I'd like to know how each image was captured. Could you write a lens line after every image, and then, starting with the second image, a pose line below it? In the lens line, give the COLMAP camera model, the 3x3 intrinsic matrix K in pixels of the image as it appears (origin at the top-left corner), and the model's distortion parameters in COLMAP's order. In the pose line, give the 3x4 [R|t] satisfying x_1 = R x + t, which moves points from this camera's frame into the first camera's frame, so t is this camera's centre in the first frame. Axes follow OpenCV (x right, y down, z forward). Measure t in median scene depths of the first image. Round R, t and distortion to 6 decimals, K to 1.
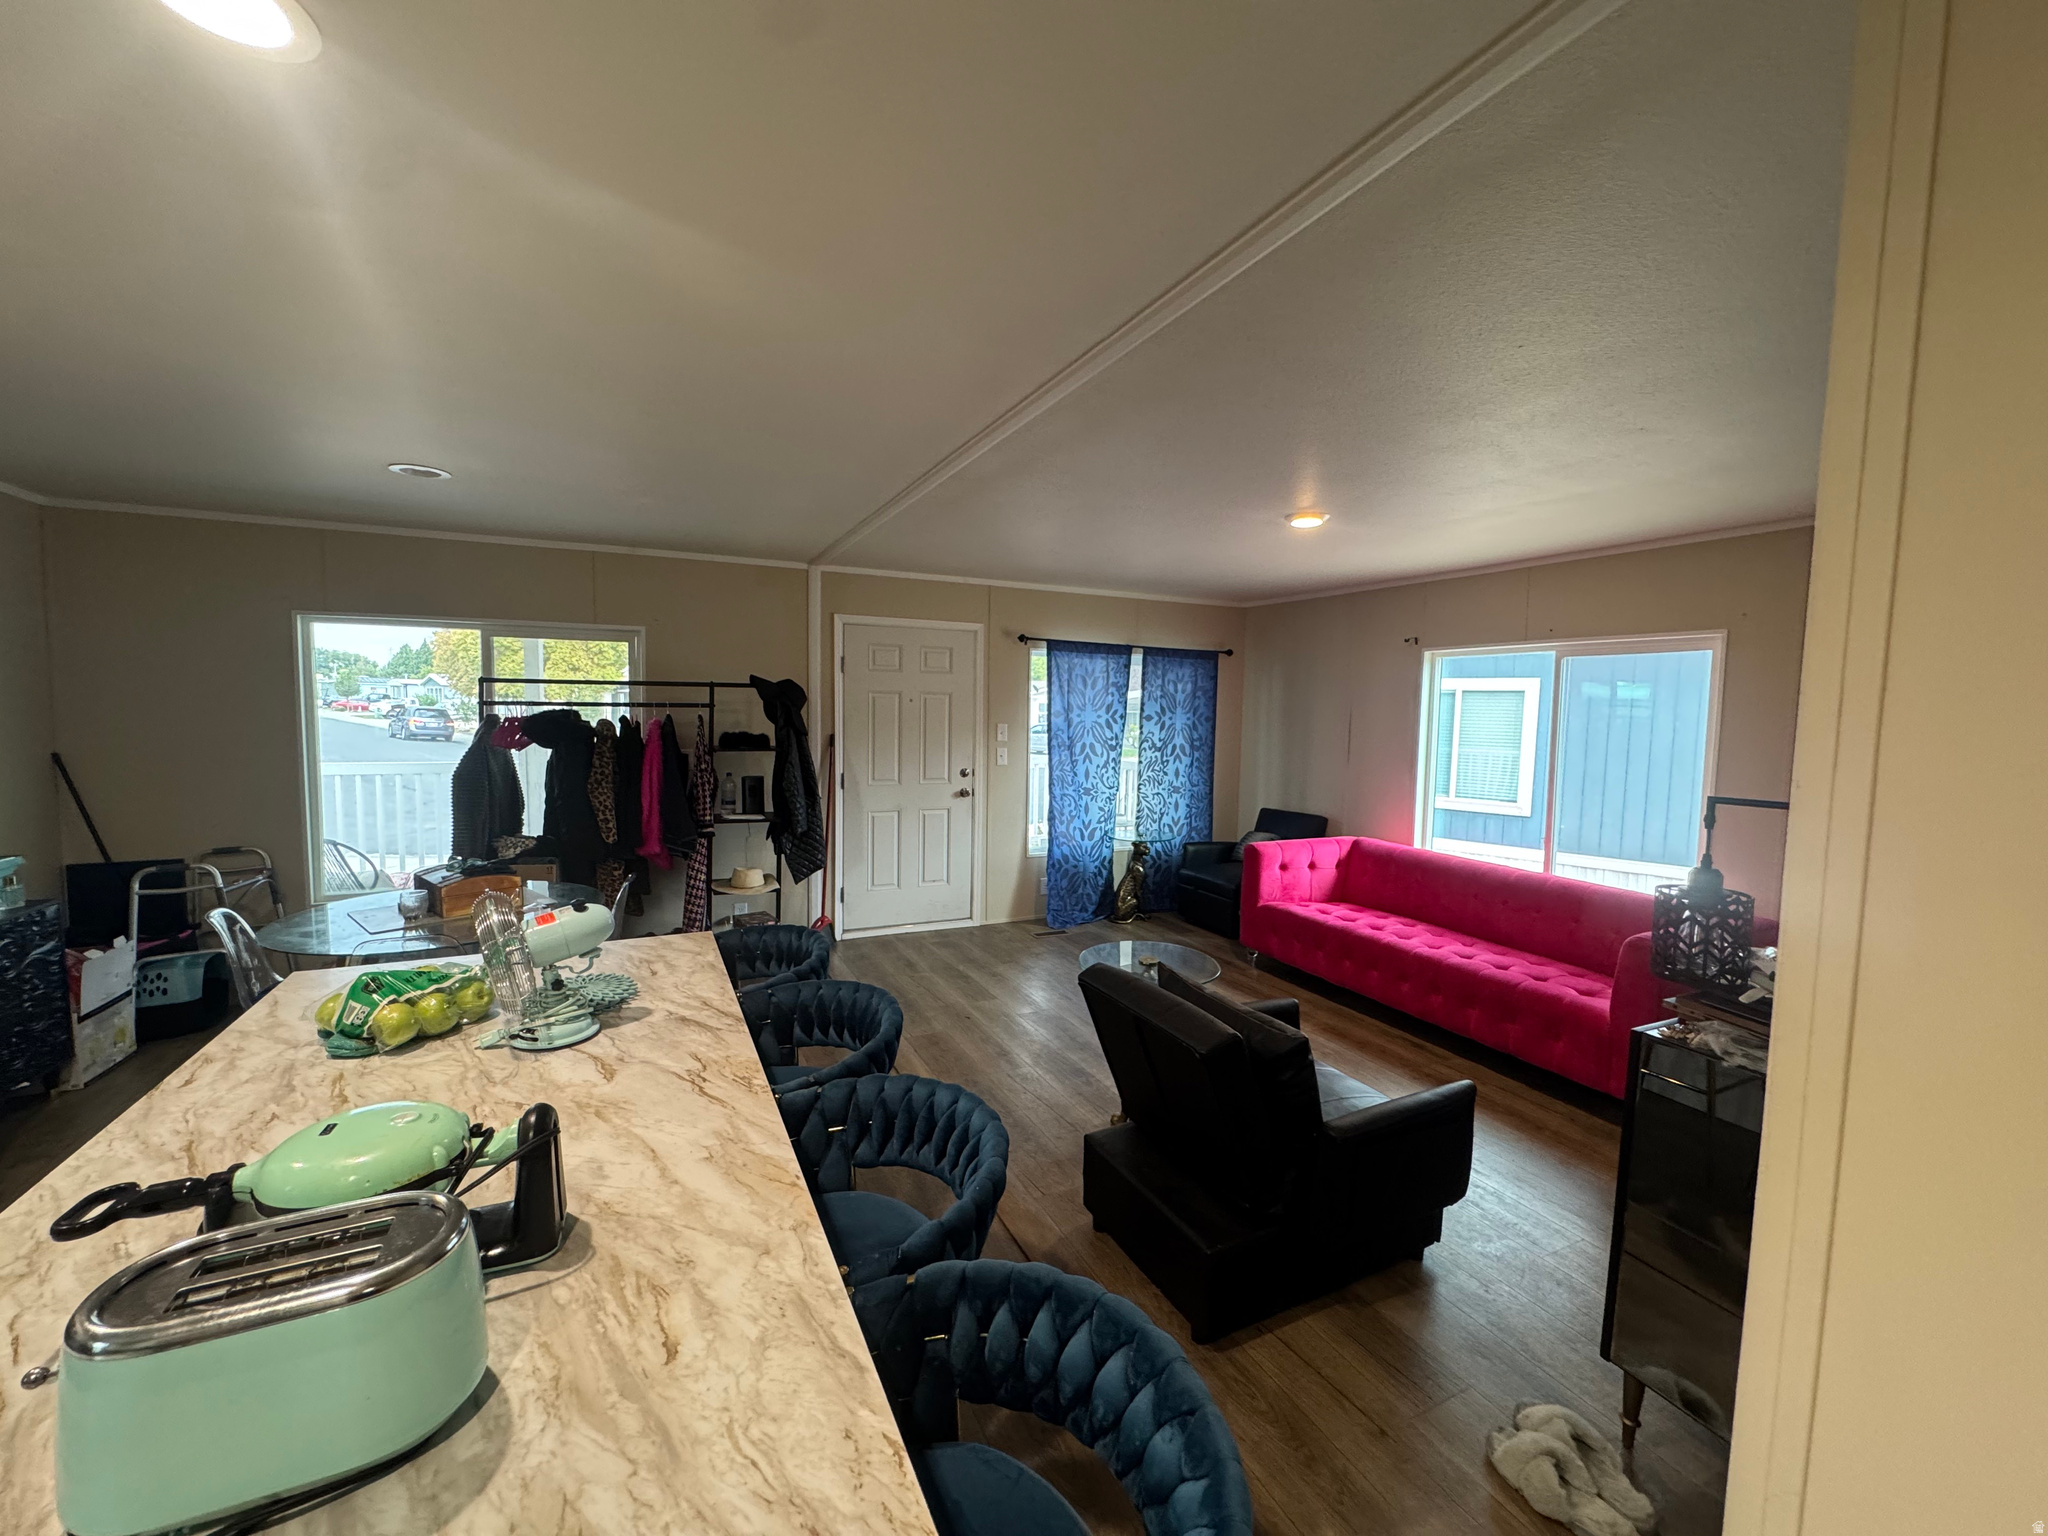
lens RADIAL K [[821.2, 0, 1020.3], [0, 821.2, 765.1], [0, 0, 1]] dist [-0.000795, 0.000203]
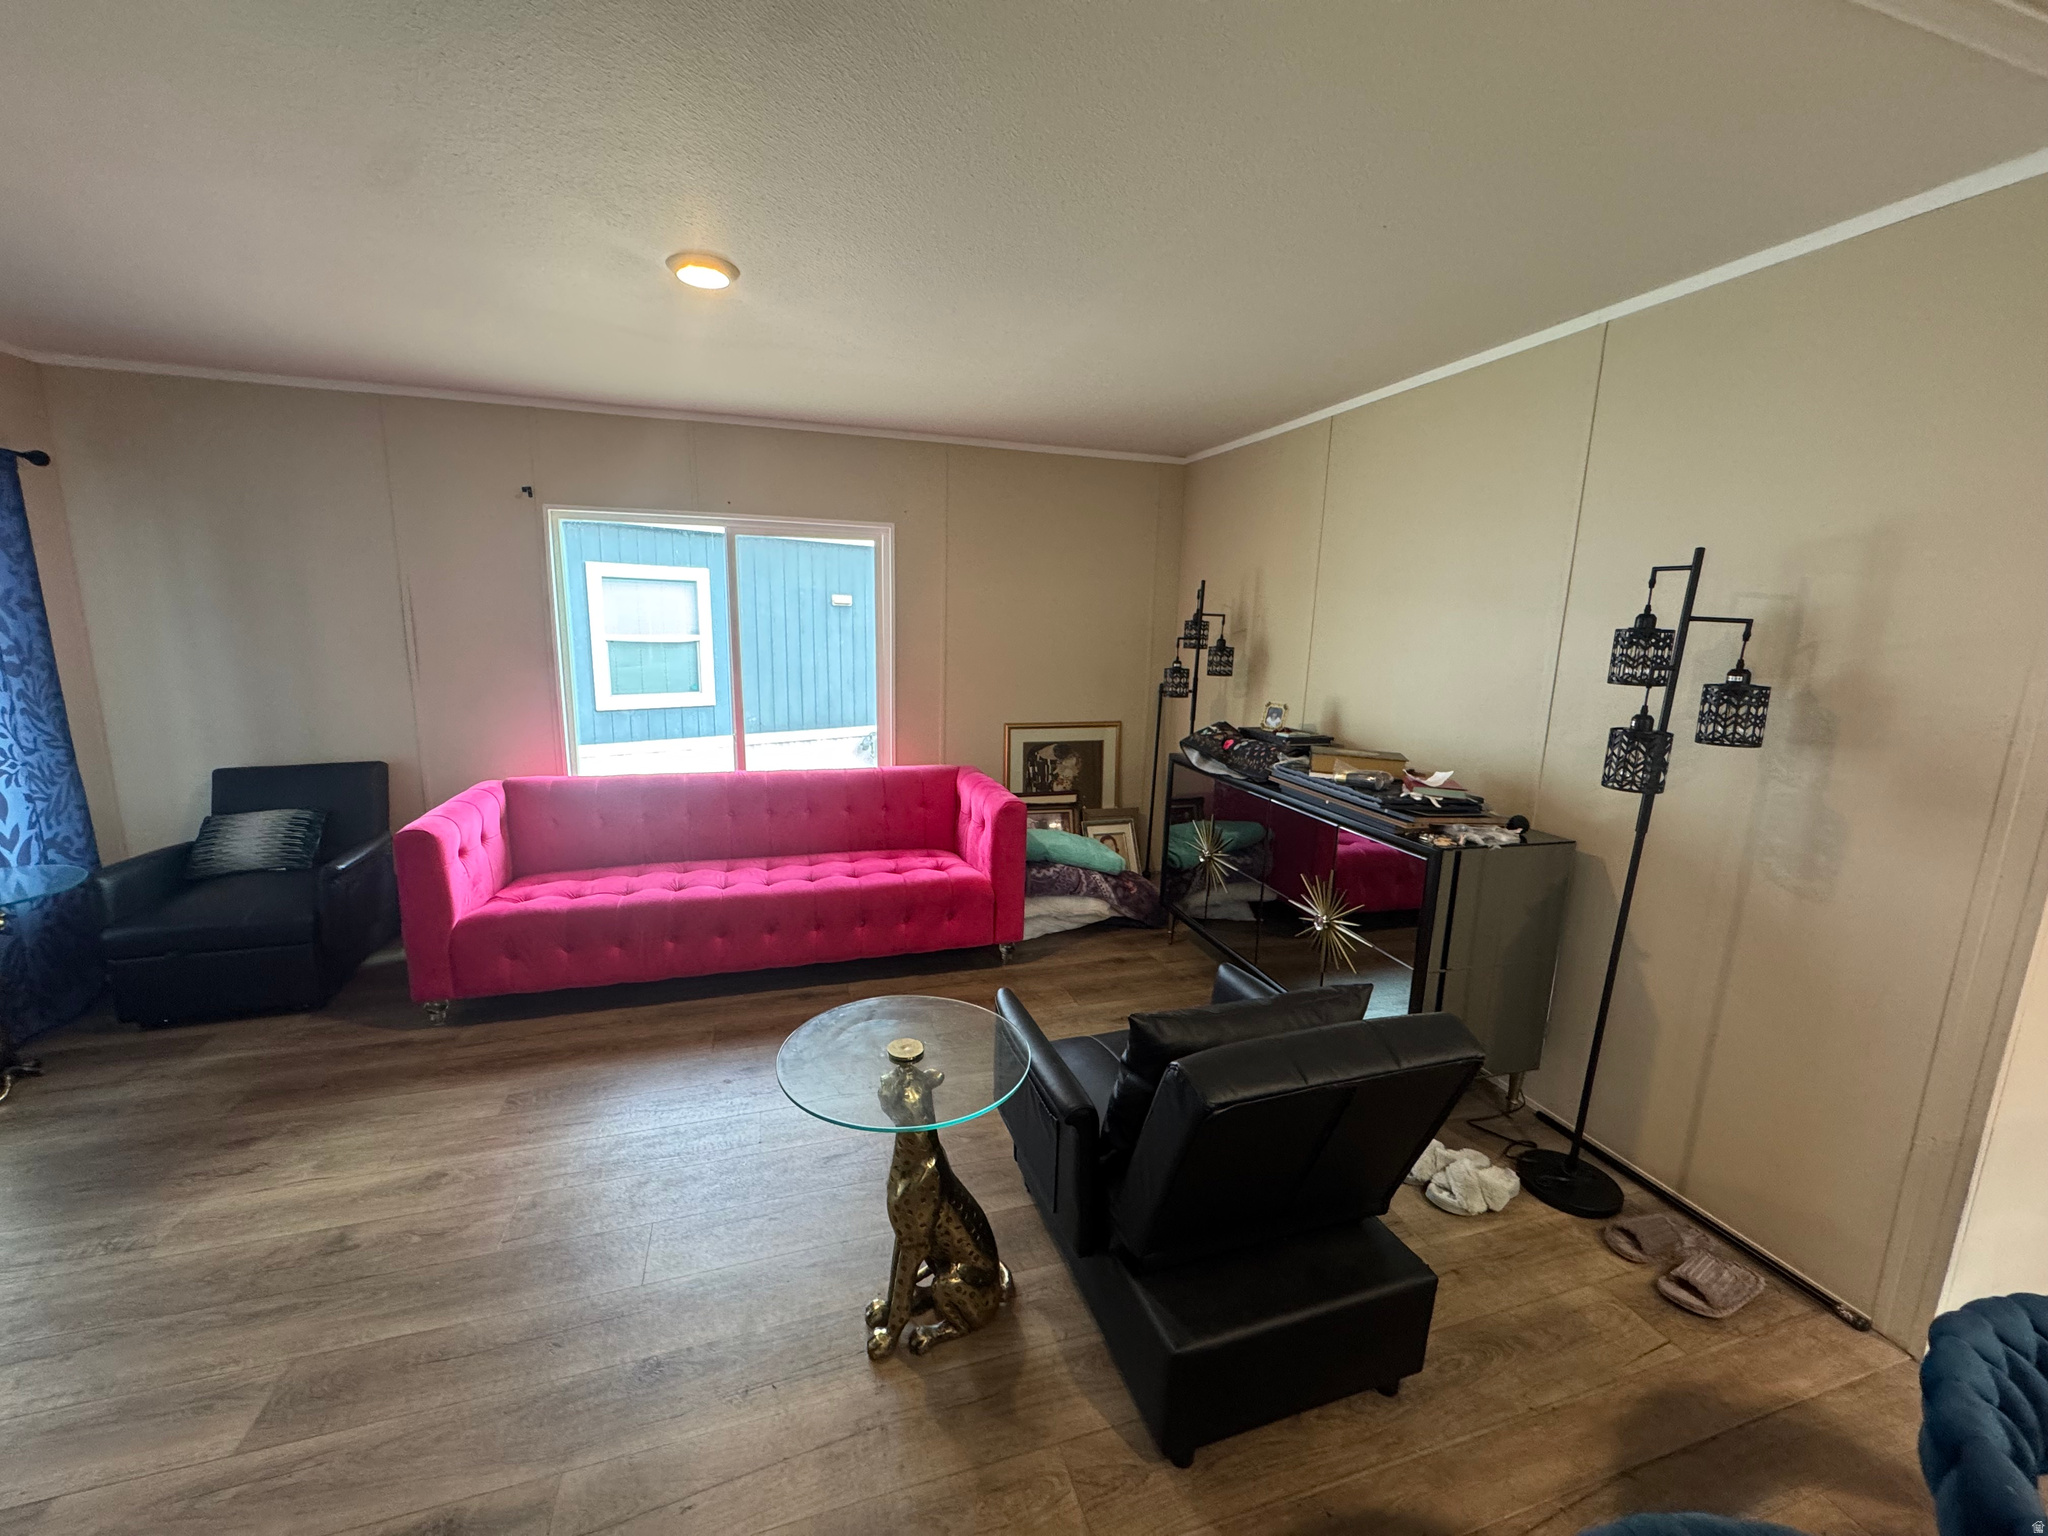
lens RADIAL K [[818.9, 0, 1026.1], [0, 818.9, 765.7], [0, 0, 1]] dist [-0.001567, -0.000149]
pose [[0.134255, -0.197005, 0.971167, -0.165497], [0.052369, 0.980080, 0.191574, -0.027021], [-0.989562, 0.025139, 0.141898, 0.410843]]
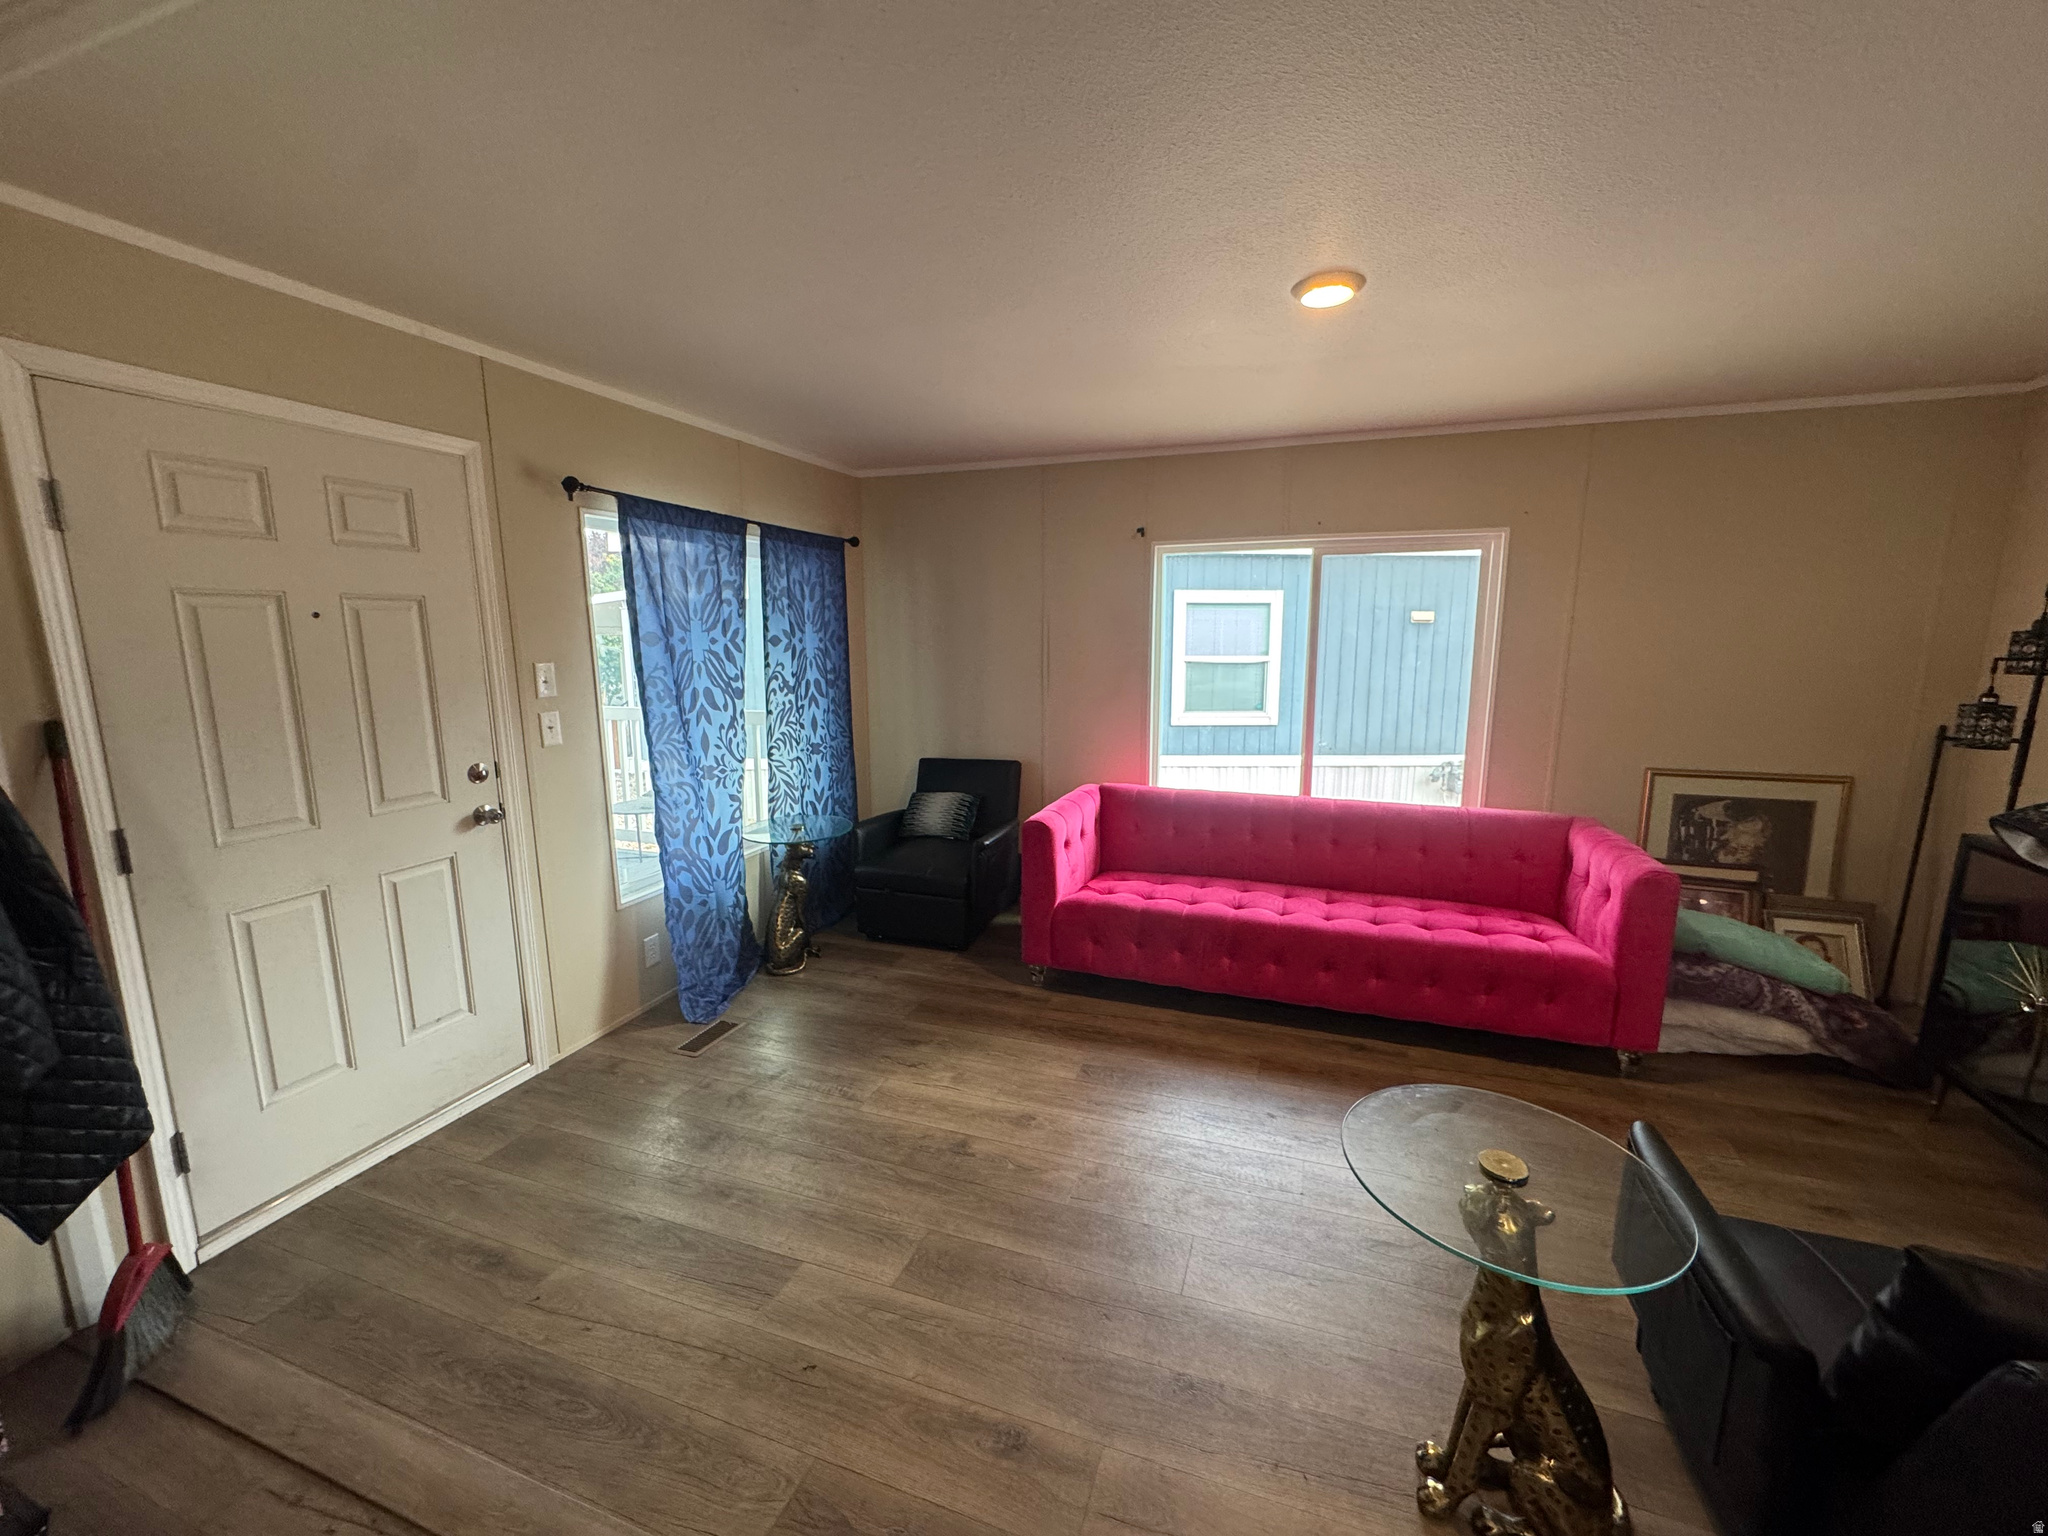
lens RADIAL K [[821.2, 0, 1020.3], [0, 821.2, 765.1], [0, 0, 1]] dist [-0.000795, 0.000203]
pose [[0.712732, -0.138397, 0.687647, -0.157709], [0.070257, 0.989498, 0.126327, -0.030291], [-0.697909, -0.041725, 0.714970, 0.428230]]
